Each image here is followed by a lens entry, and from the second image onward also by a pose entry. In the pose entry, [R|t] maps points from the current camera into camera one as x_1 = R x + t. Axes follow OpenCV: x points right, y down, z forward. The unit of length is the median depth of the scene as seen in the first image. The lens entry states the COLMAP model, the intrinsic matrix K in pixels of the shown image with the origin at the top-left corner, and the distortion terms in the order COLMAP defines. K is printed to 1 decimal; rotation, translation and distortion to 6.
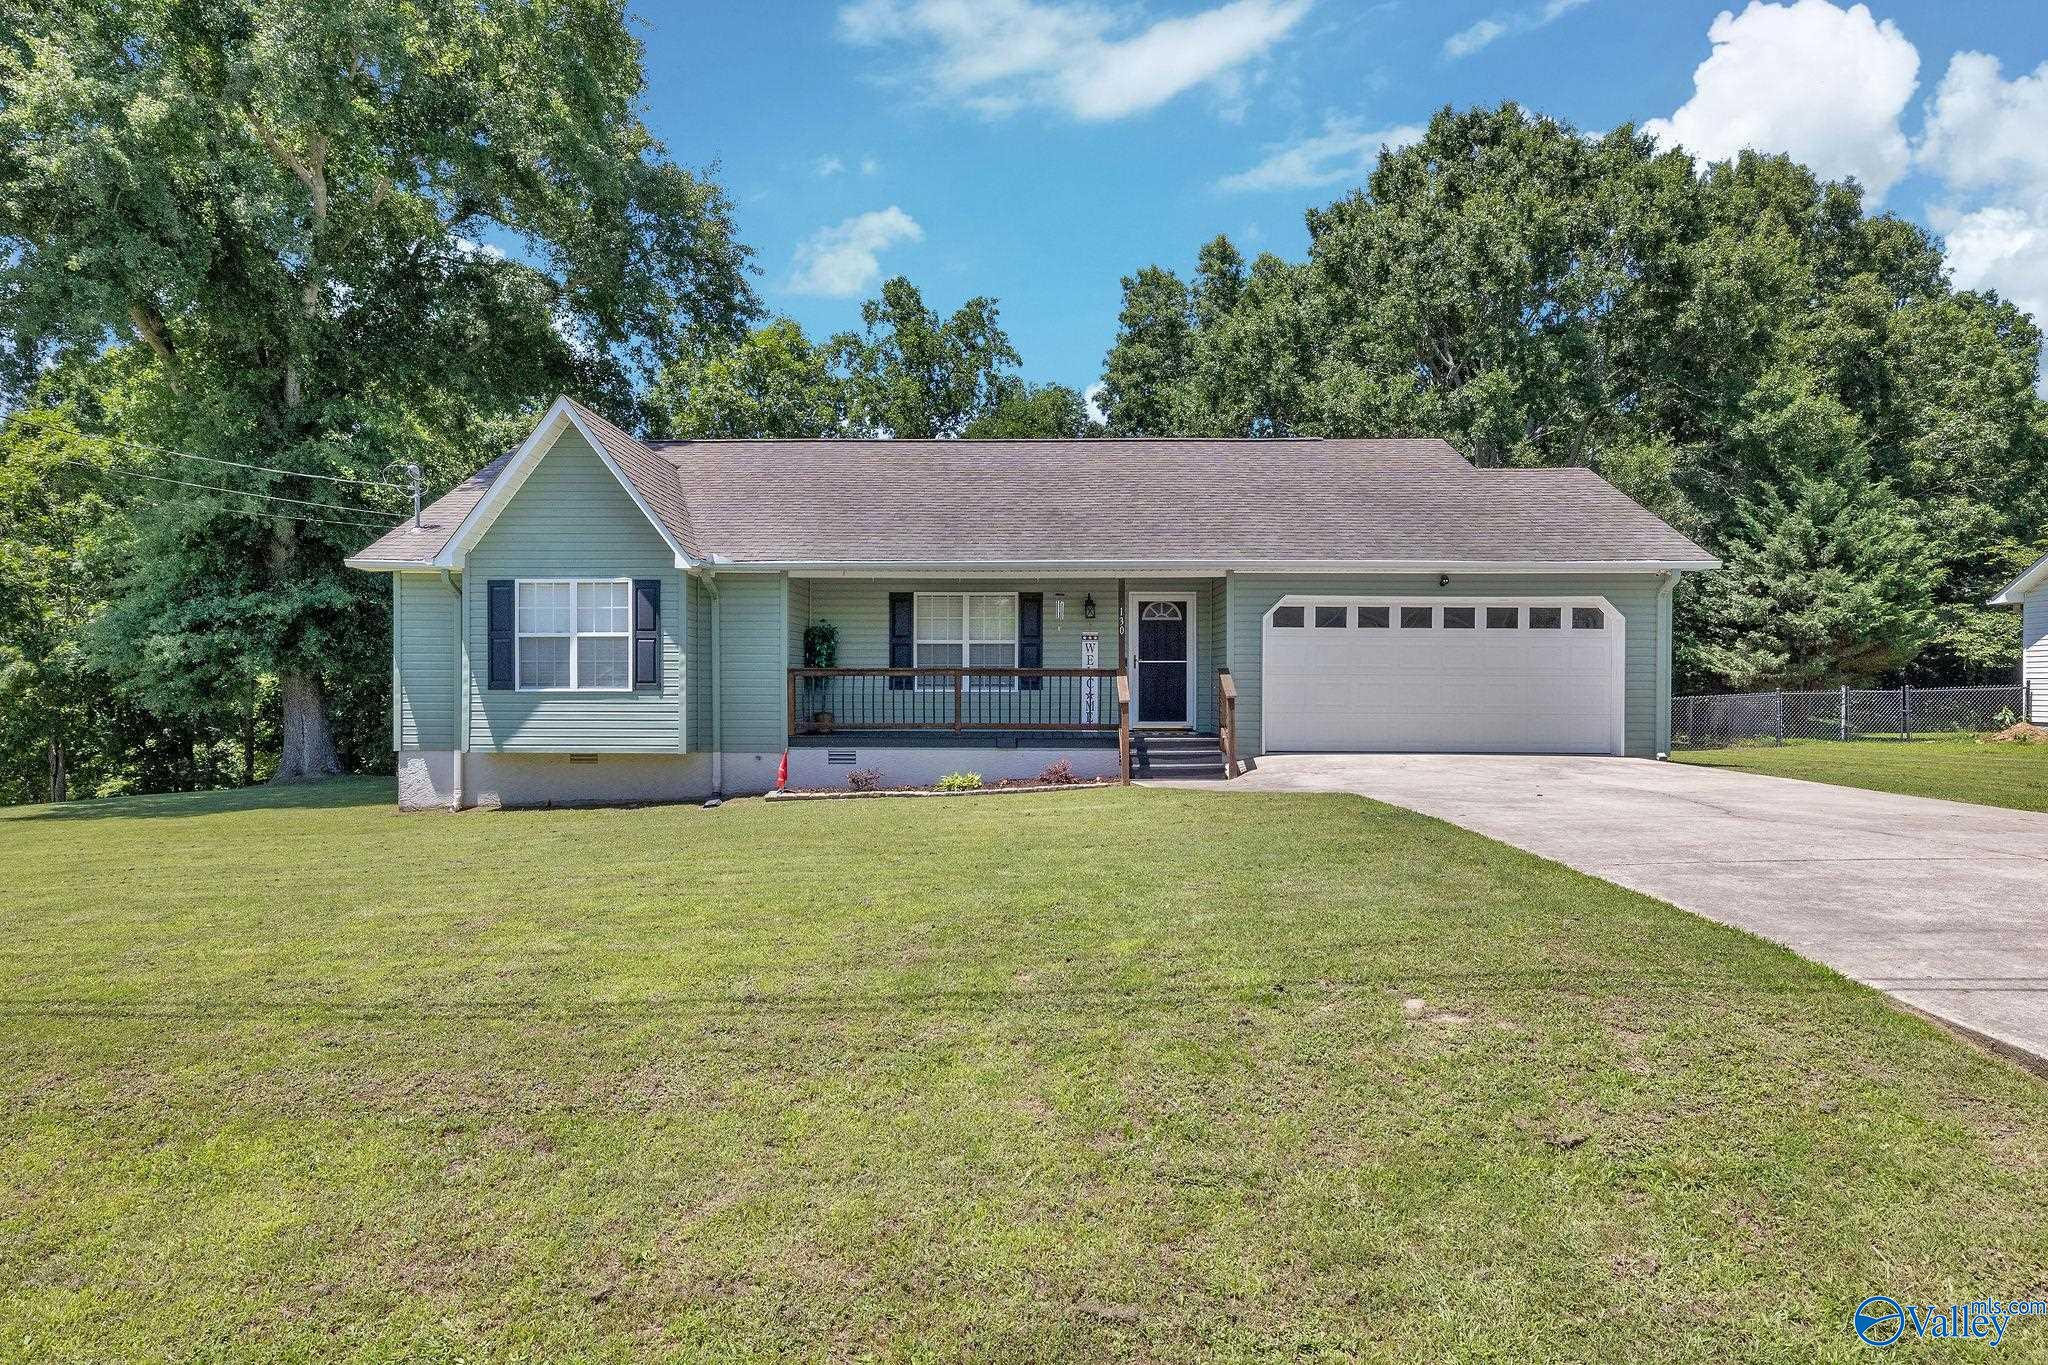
lens RADIAL K [[1227.2, 0, 1026.4], [0, 1227.2, 692.5], [0, 0, 1]] dist [0.001285, 0.001330]
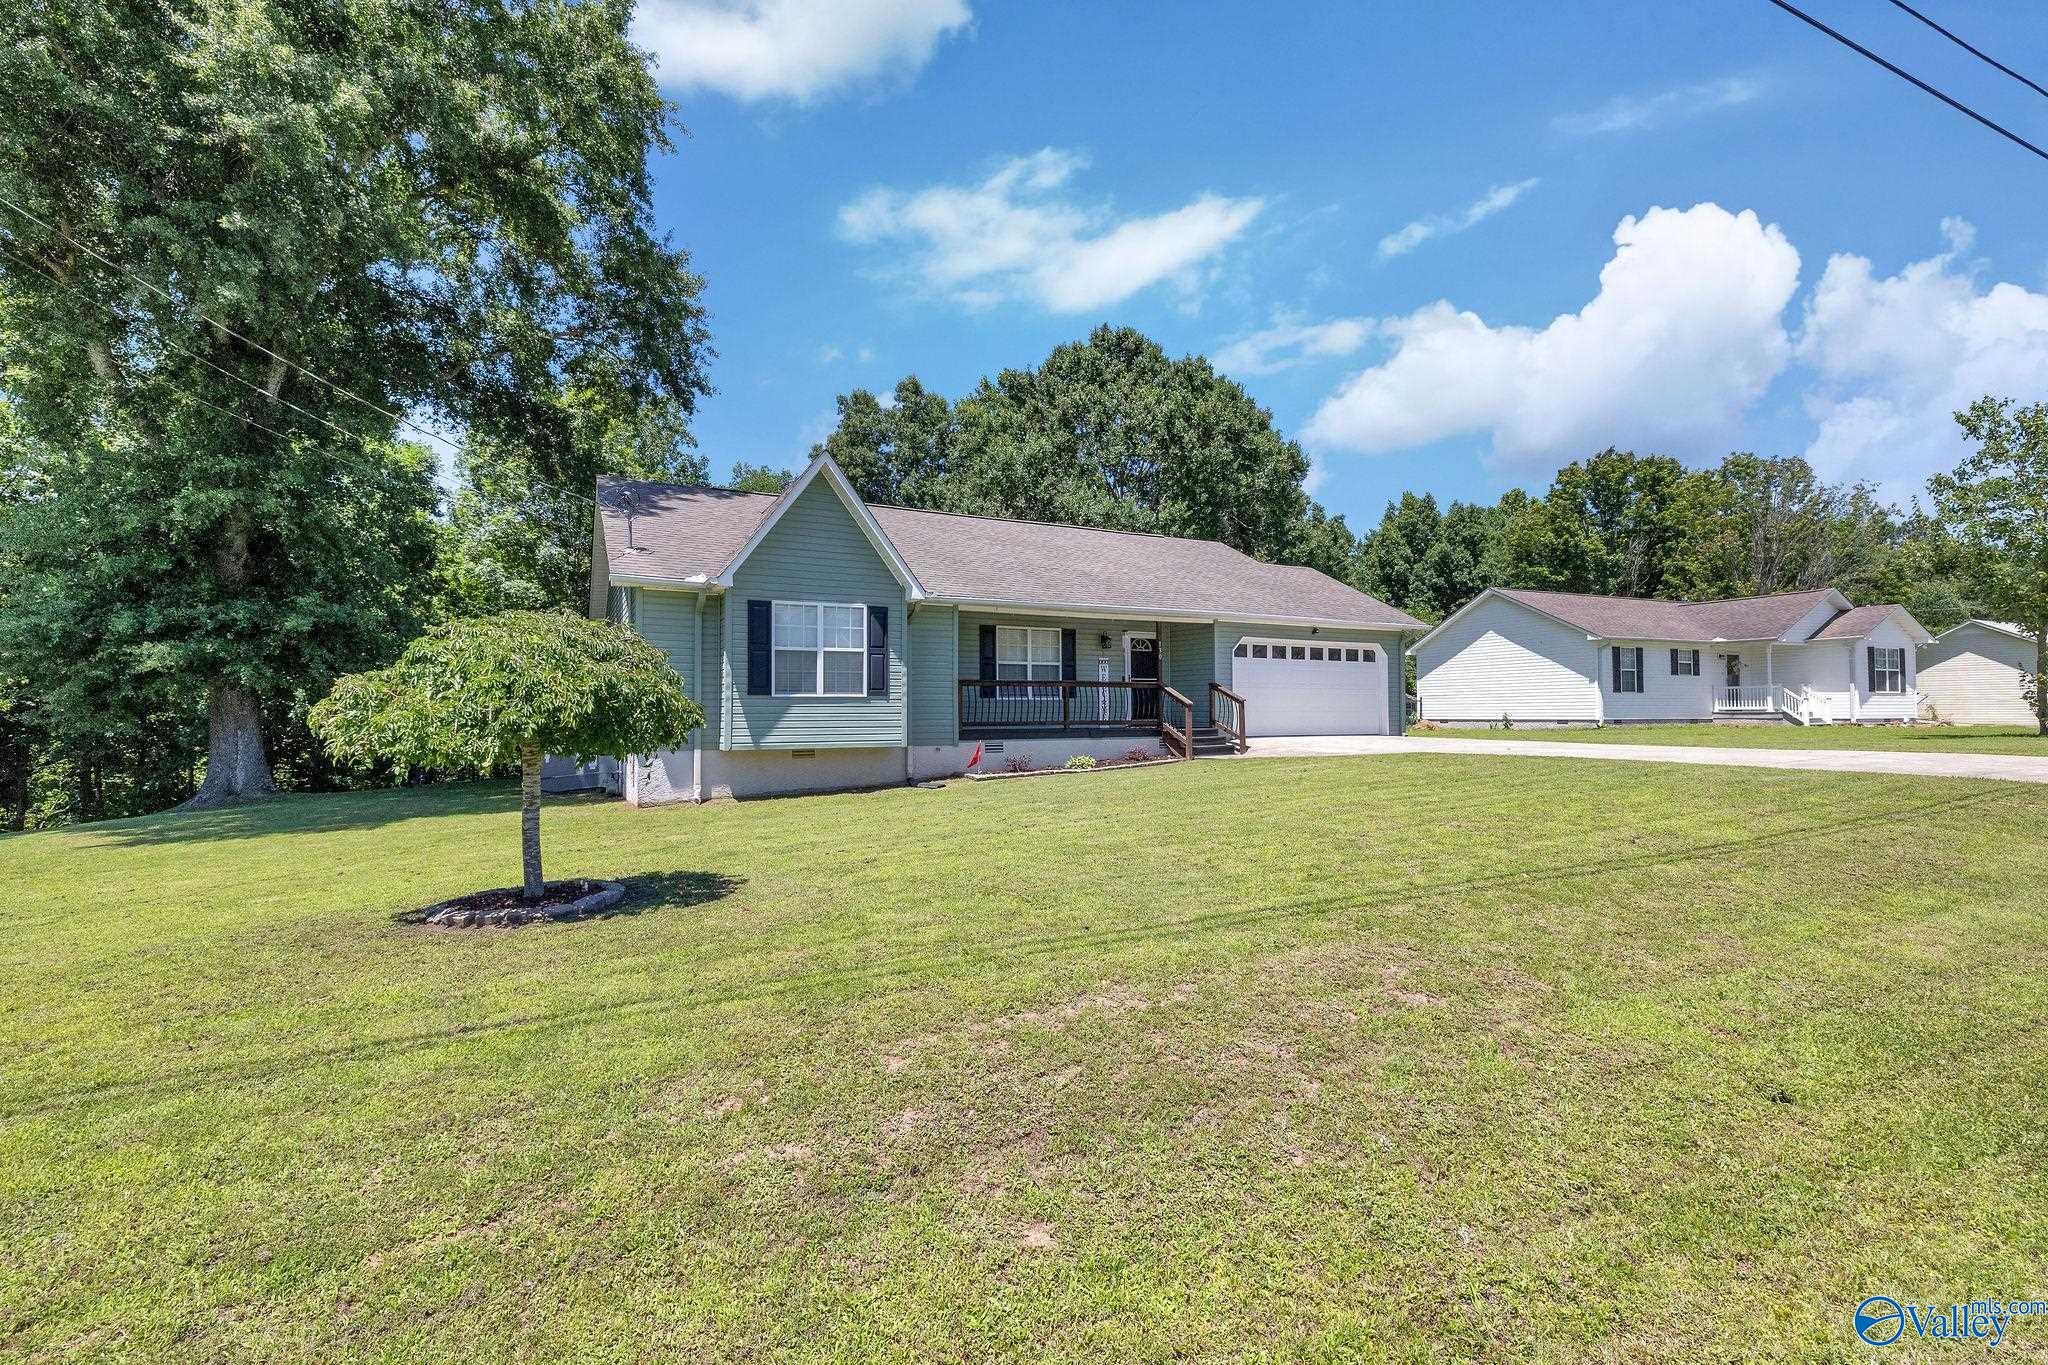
lens RADIAL K [[910.8, 0, 1024.0], [0, 910.8, 682.5], [0, 0, 1]] dist [0.000416, 0.000059]
pose [[0.870477, 0.009576, 0.492116, -0.598527], [0.005345, 0.999568, -0.028905, 0.011391], [-0.492180, 0.027792, 0.870050, 0.123260]]
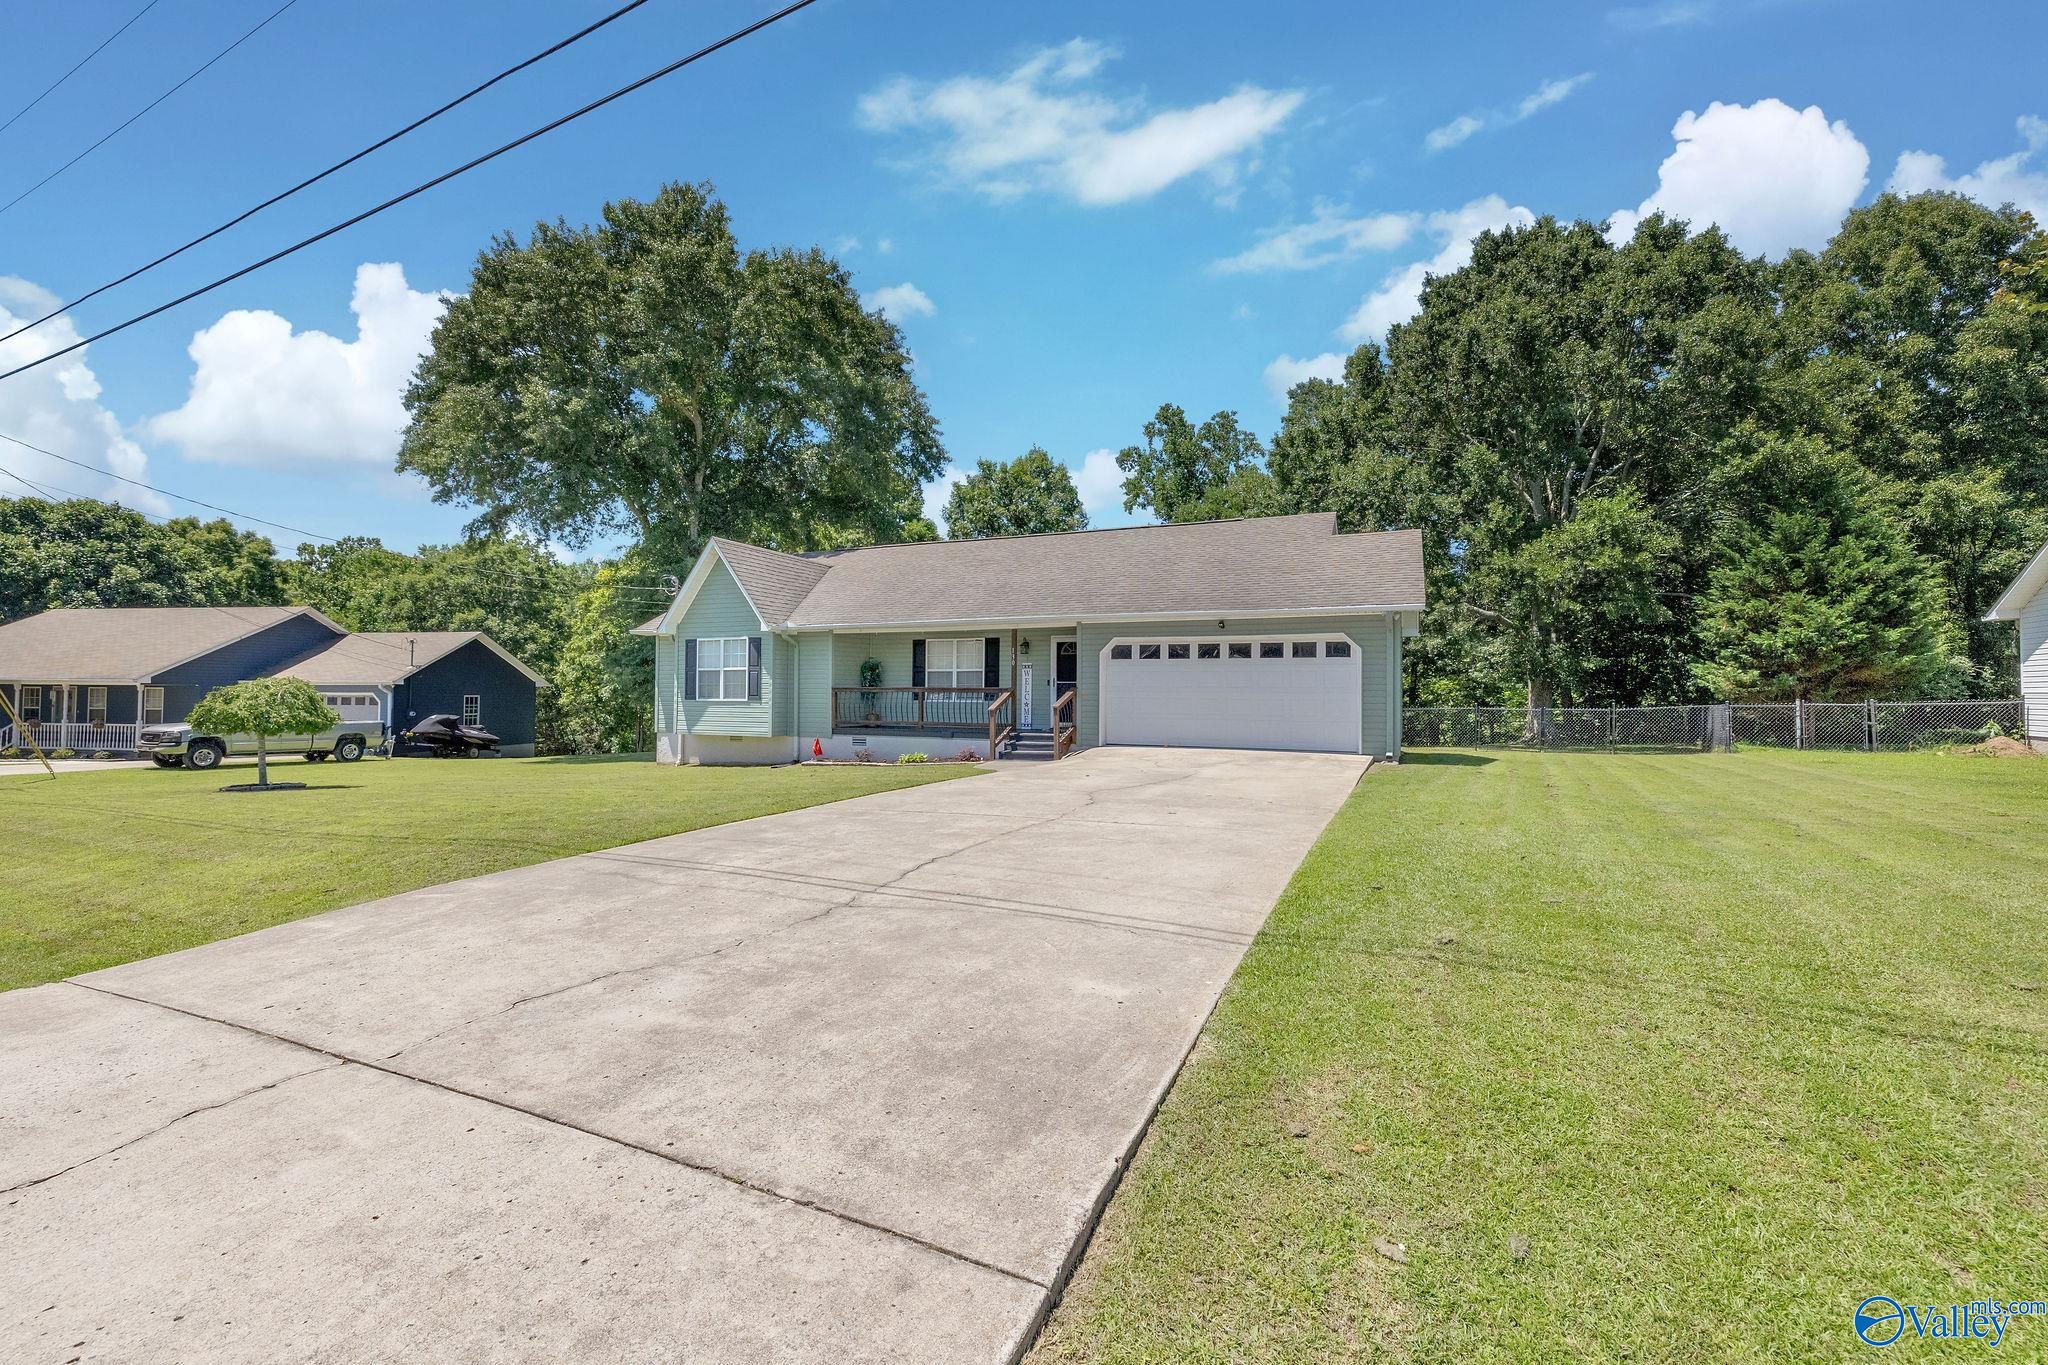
lens RADIAL K [[910.8, 0, 1024.0], [0, 910.8, 682.5], [0, 0, 1]] dist [0.000416, 0.000059]
pose [[0.917024, -0.003732, -0.398815, 0.540151], [-0.003257, 0.999853, -0.016846, -0.006541], [0.398819, 0.016747, 0.916877, -0.046256]]
